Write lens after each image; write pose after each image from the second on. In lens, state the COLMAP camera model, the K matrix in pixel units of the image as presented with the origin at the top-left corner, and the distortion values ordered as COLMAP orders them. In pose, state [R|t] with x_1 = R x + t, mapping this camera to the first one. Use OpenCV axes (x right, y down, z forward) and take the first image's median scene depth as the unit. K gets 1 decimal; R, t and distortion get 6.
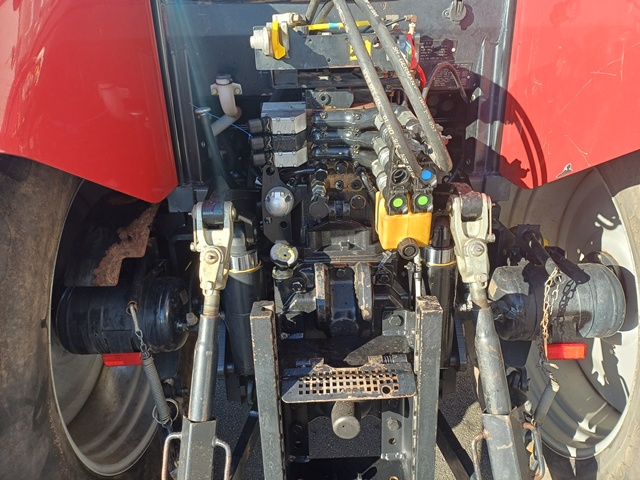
lens RADIAL K [[513.5, 0, 320.0], [0, 513.5, 240.0], [0, 0, 1]] dist [0.077991, -0.000939]
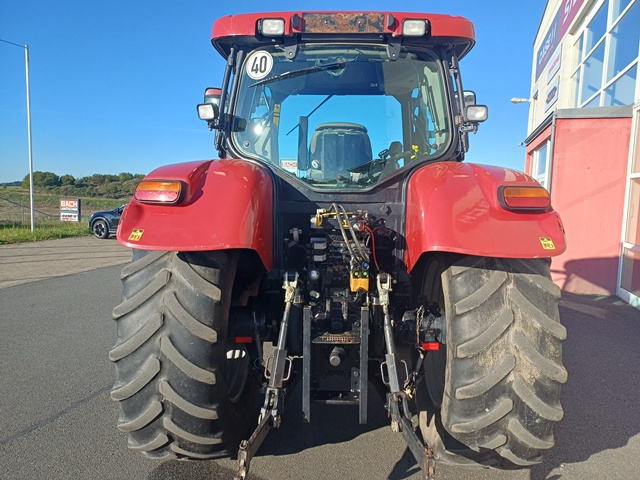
lens RADIAL K [[513.5, 0, 320.0], [0, 513.5, 240.0], [0, 0, 1]] dist [0.077991, -0.000939]
pose [[0.997891, 0.051115, -0.040022, 0.046771], [-0.059007, 0.971196, -0.230862, 0.373953], [0.027069, 0.232737, 0.972163, -1.653859]]
